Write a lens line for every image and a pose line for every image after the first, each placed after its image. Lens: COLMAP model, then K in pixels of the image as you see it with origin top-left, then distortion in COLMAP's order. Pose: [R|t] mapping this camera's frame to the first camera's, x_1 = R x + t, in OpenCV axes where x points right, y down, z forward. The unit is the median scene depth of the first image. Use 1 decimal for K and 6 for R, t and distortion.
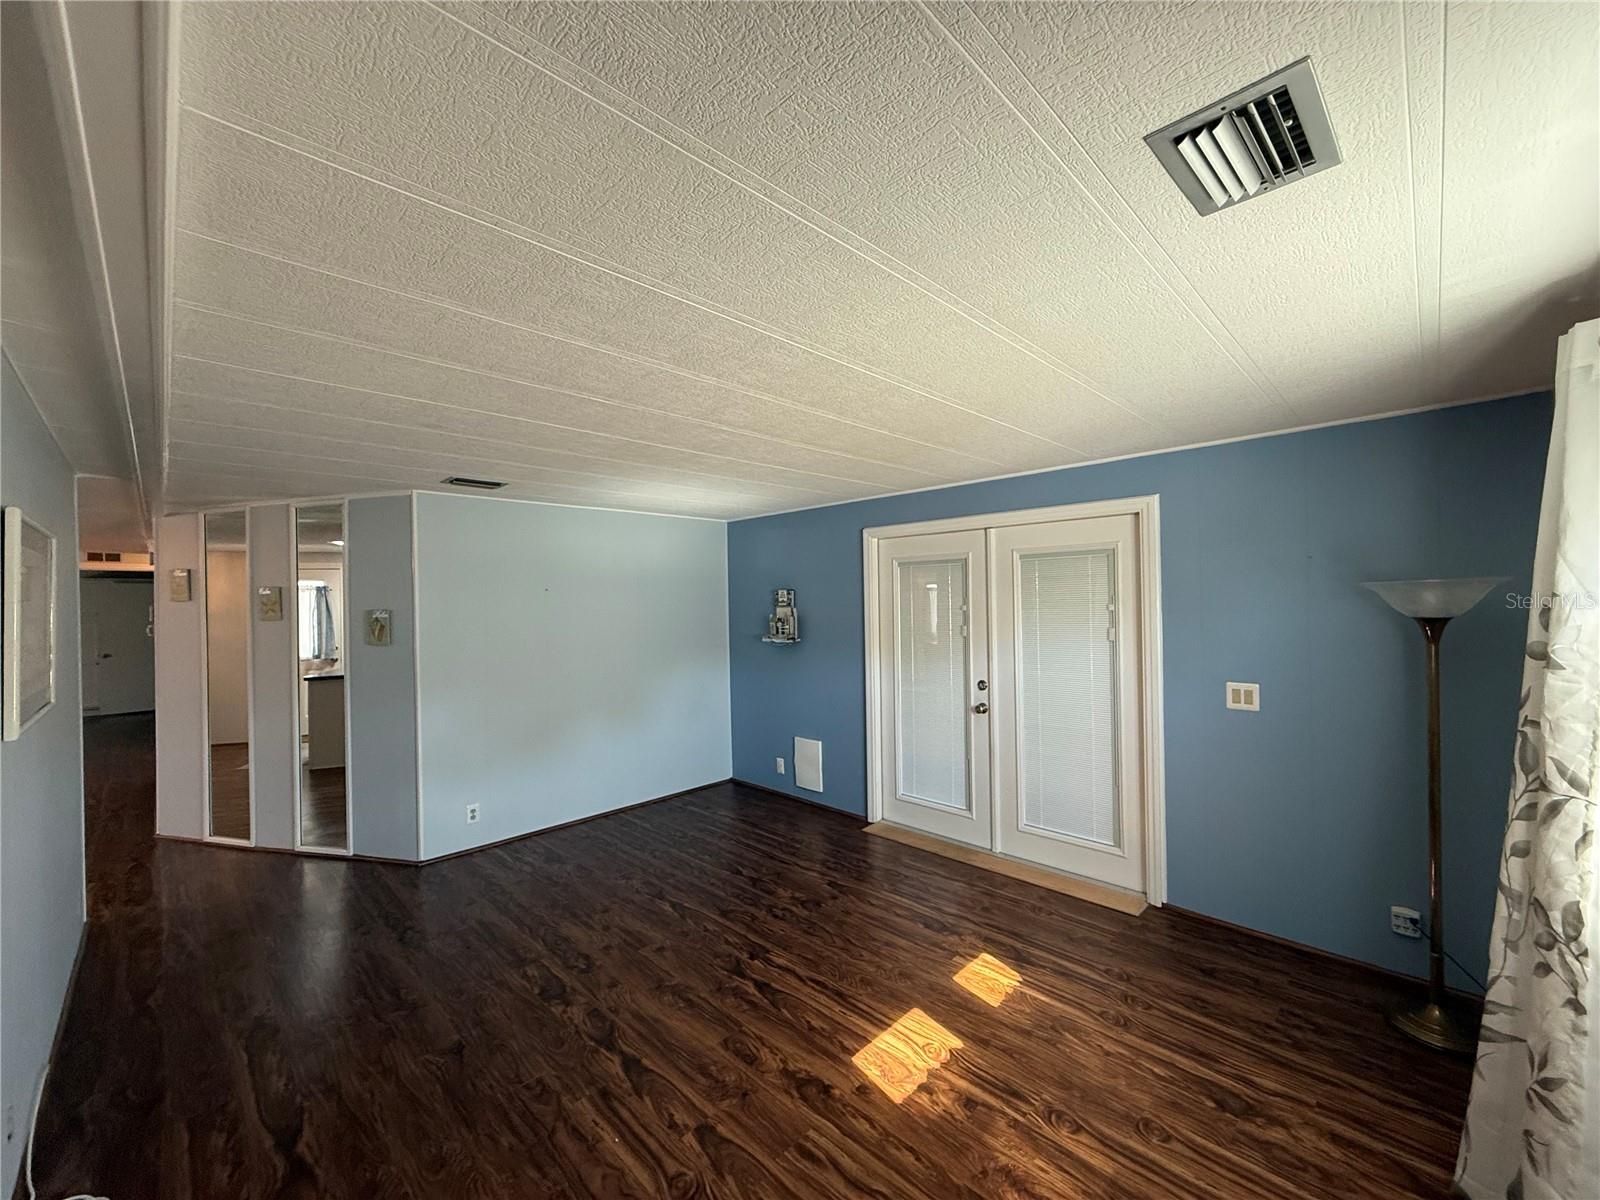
lens RADIAL K [[635.7, 0, 796.3], [0, 635.7, 600.7], [0, 0, 1]] dist [-0.000542, 0.000064]
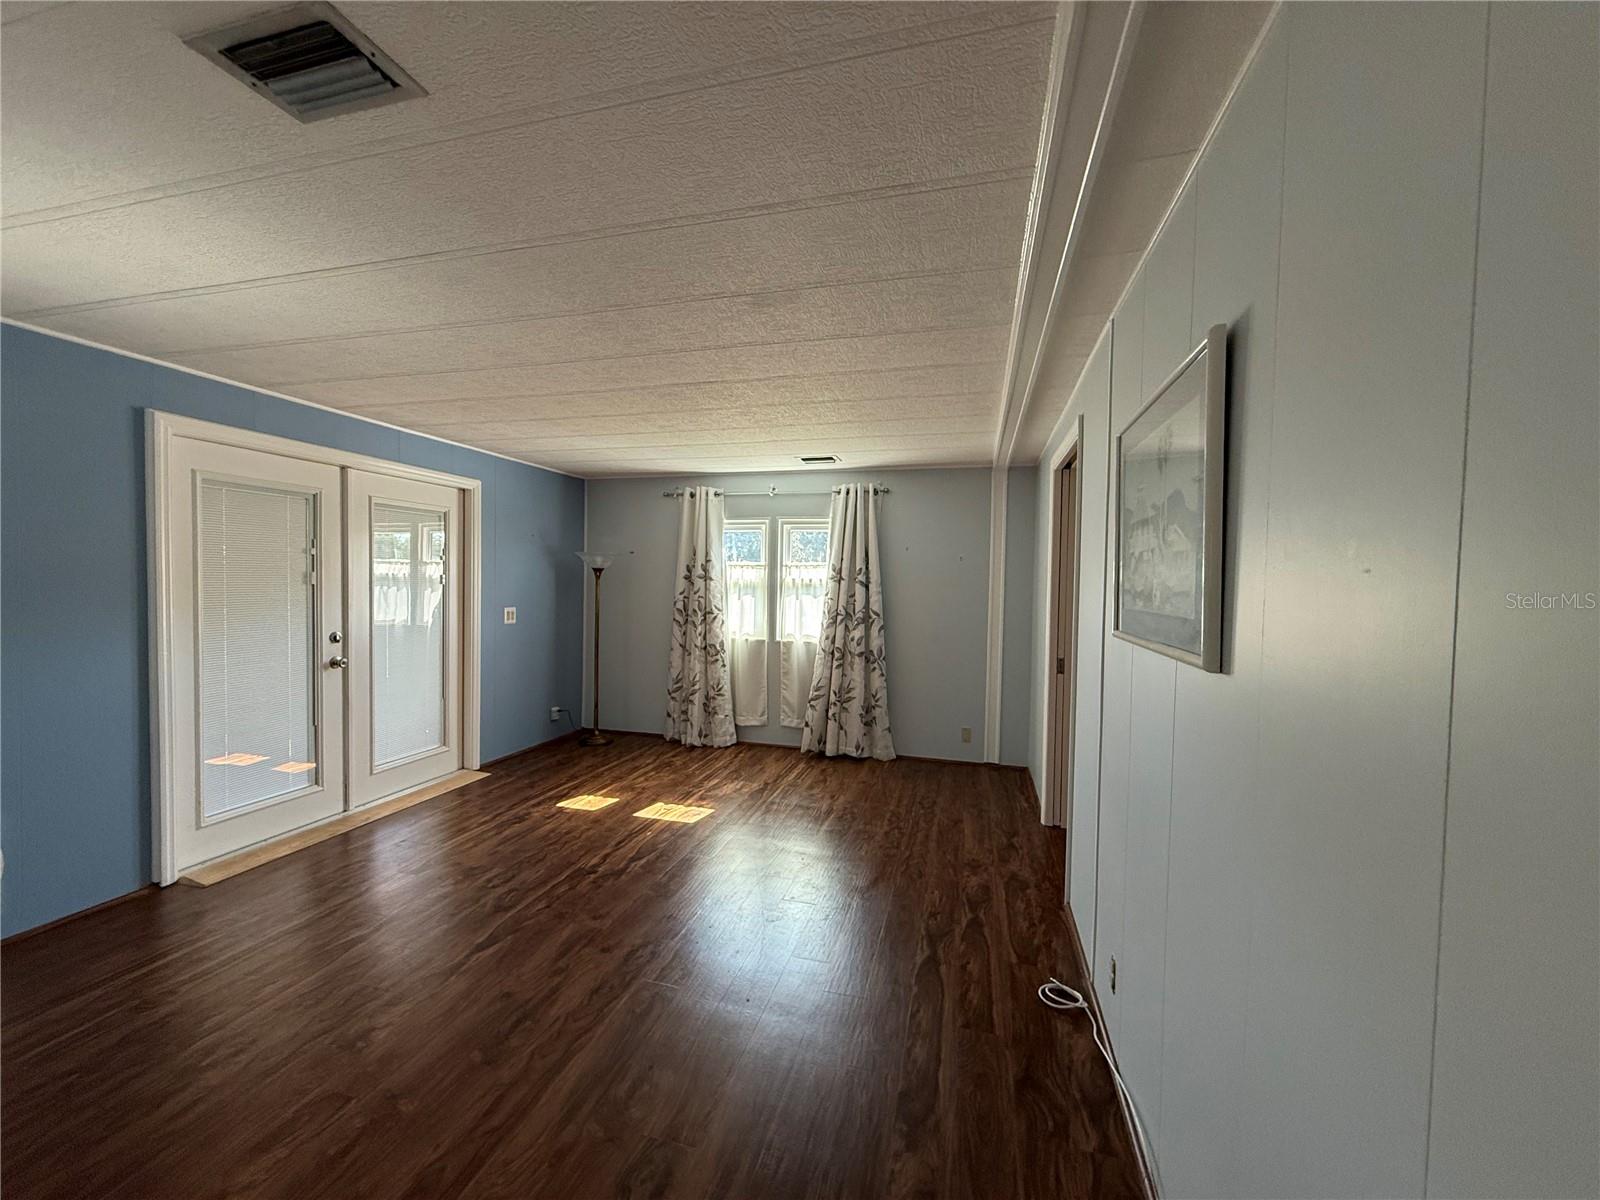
lens RADIAL K [[635.7, 0, 796.3], [0, 635.7, 600.7], [0, 0, 1]] dist [-0.000542, 0.000064]
pose [[-0.492866, -0.017567, 0.869928, -1.303392], [-0.010035, 0.999844, 0.014505, 0.095764], [-0.870047, -0.001580, -0.492966, 1.383723]]
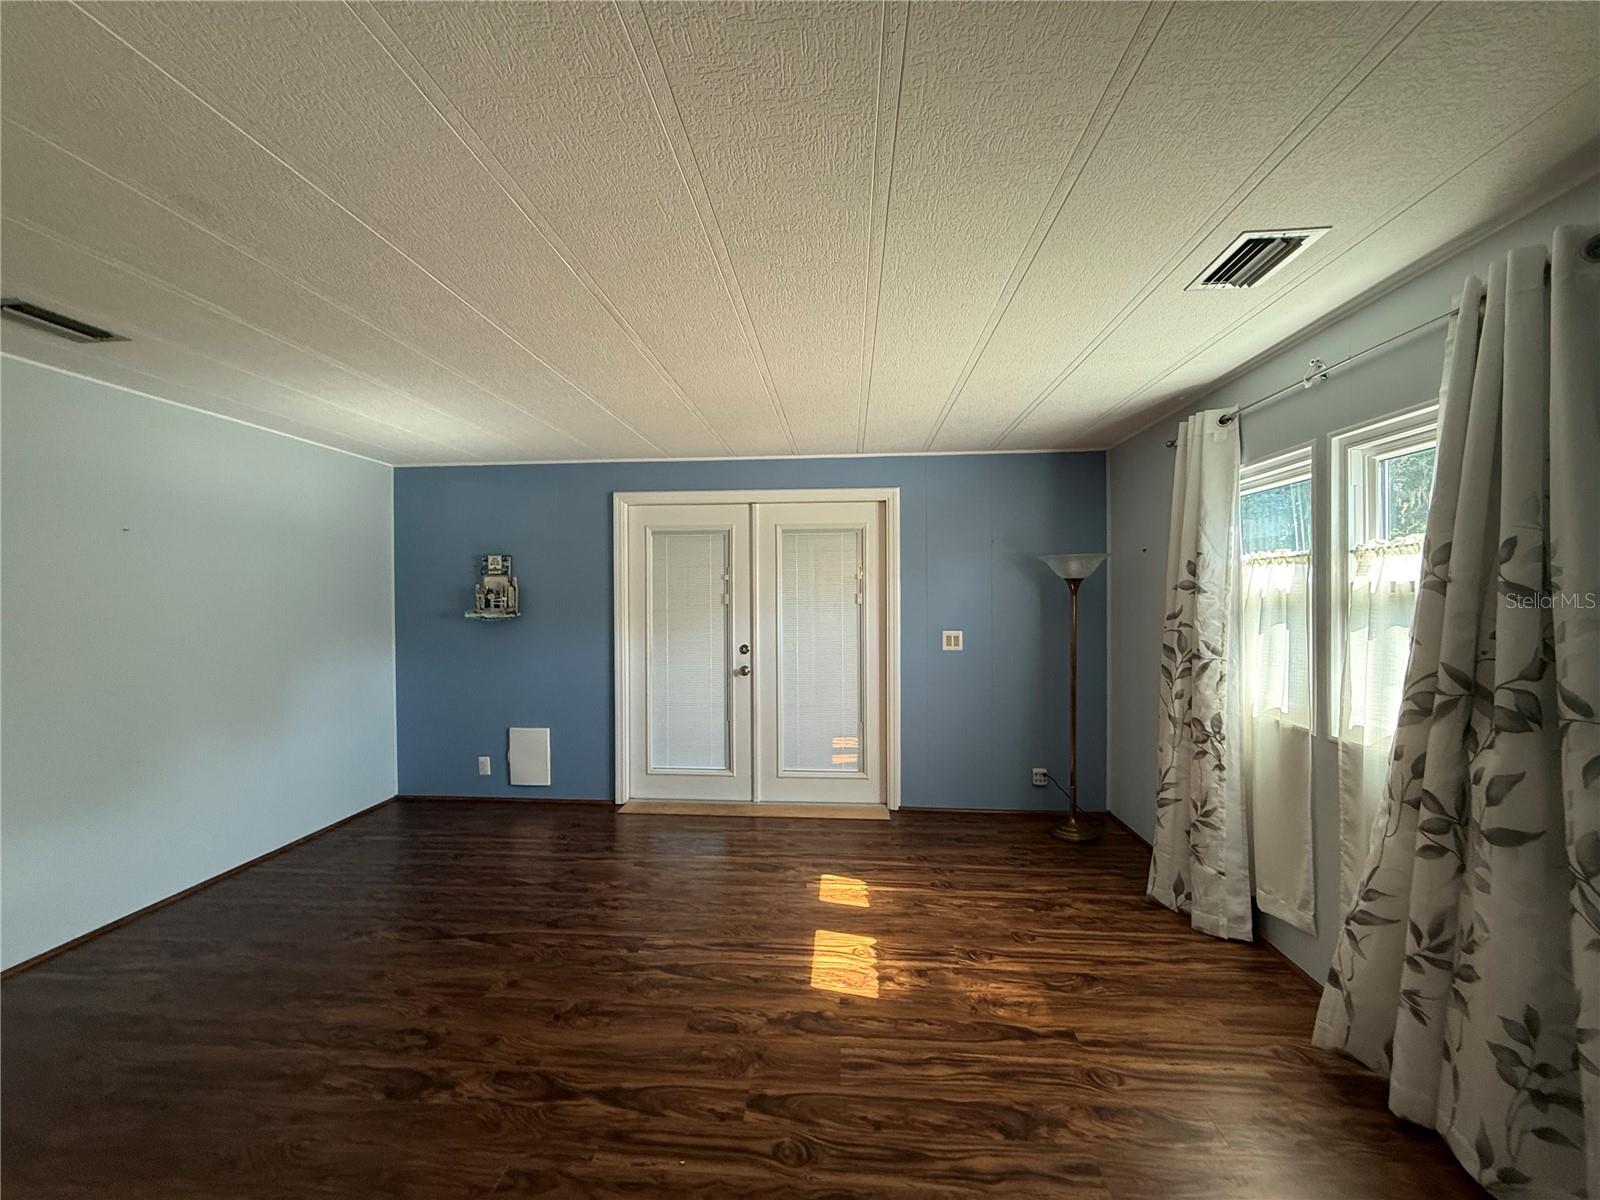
lens RADIAL K [[635.7, 0, 796.3], [0, 635.7, 600.7], [0, 0, 1]] dist [-0.000542, 0.000064]
pose [[0.761678, 0.009809, 0.647881, -0.531661], [-0.009591, 0.999947, -0.003863, 0.086124], [-0.647884, -0.003272, 0.761732, 0.202690]]
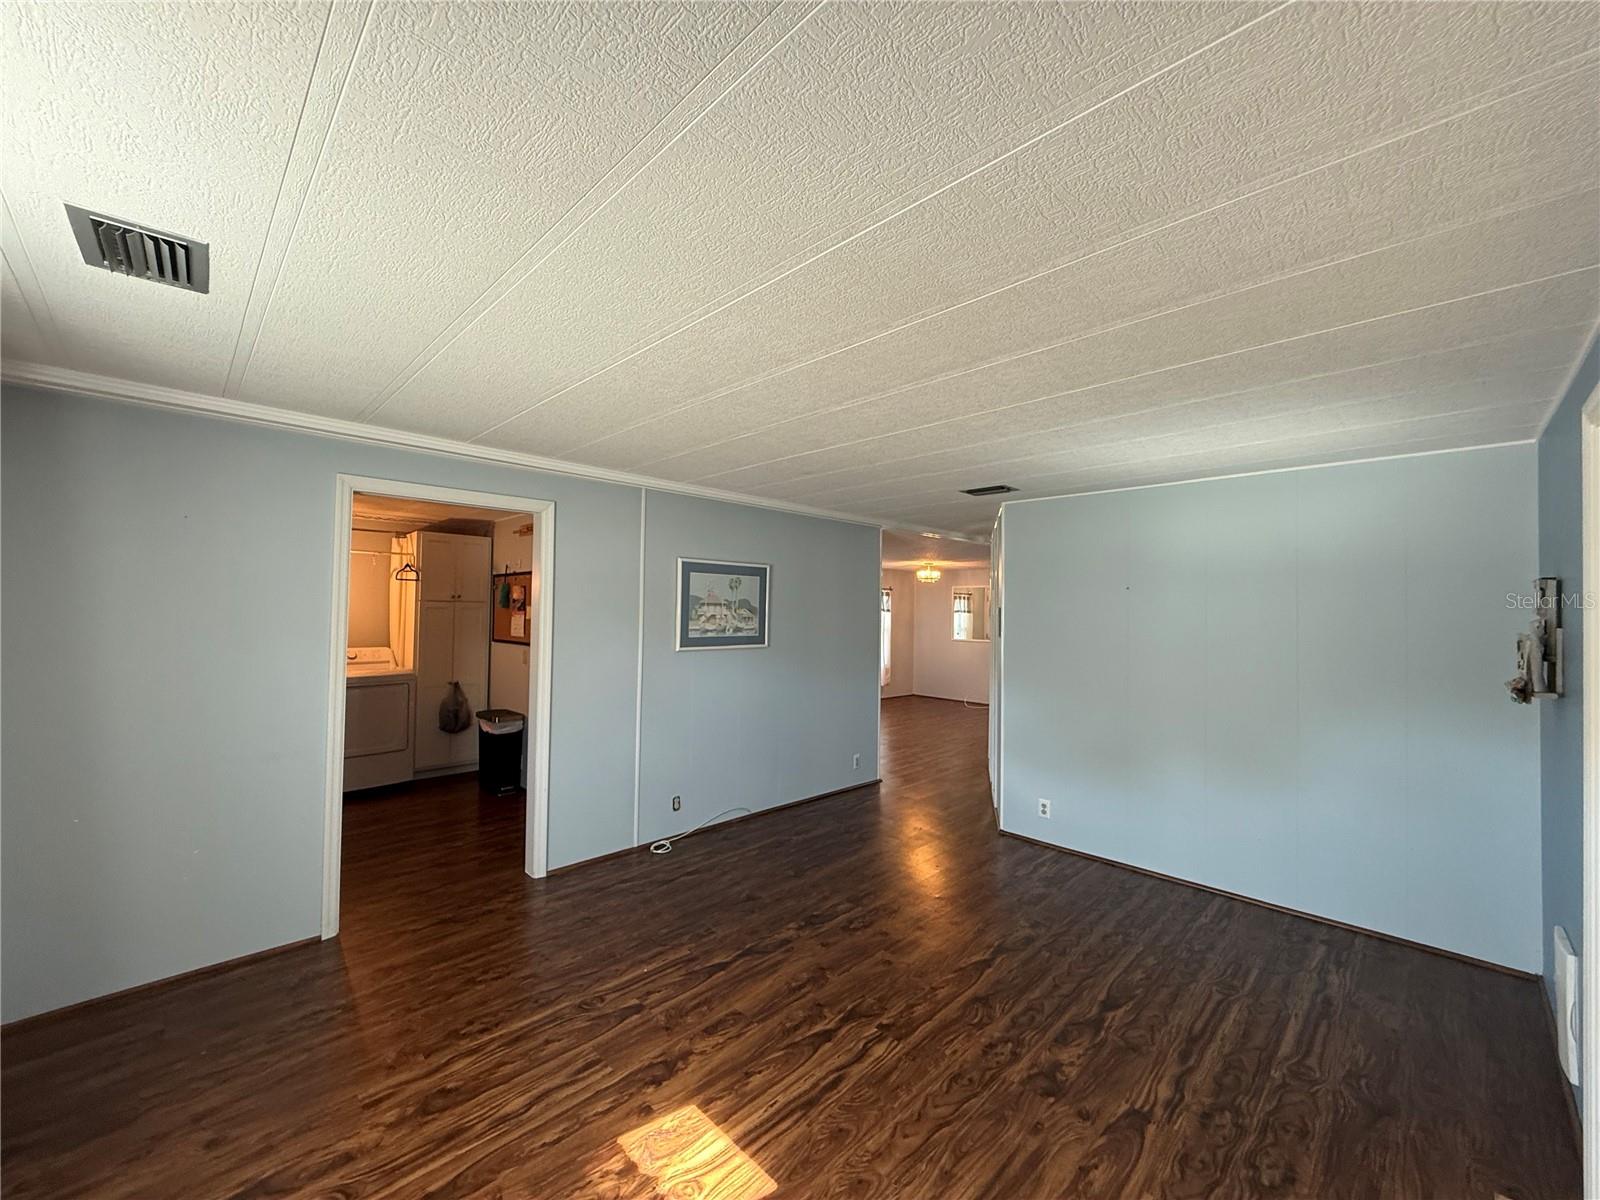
lens RADIAL K [[635.7, 0, 796.3], [0, 635.7, 600.7], [0, 0, 1]] dist [-0.000542, 0.000064]
pose [[-0.005502, -0.000006, -0.999985, 0.852194], [-0.012536, 0.999921, 0.000063, 0.009844], [0.999906, 0.012536, -0.005502, 0.994615]]
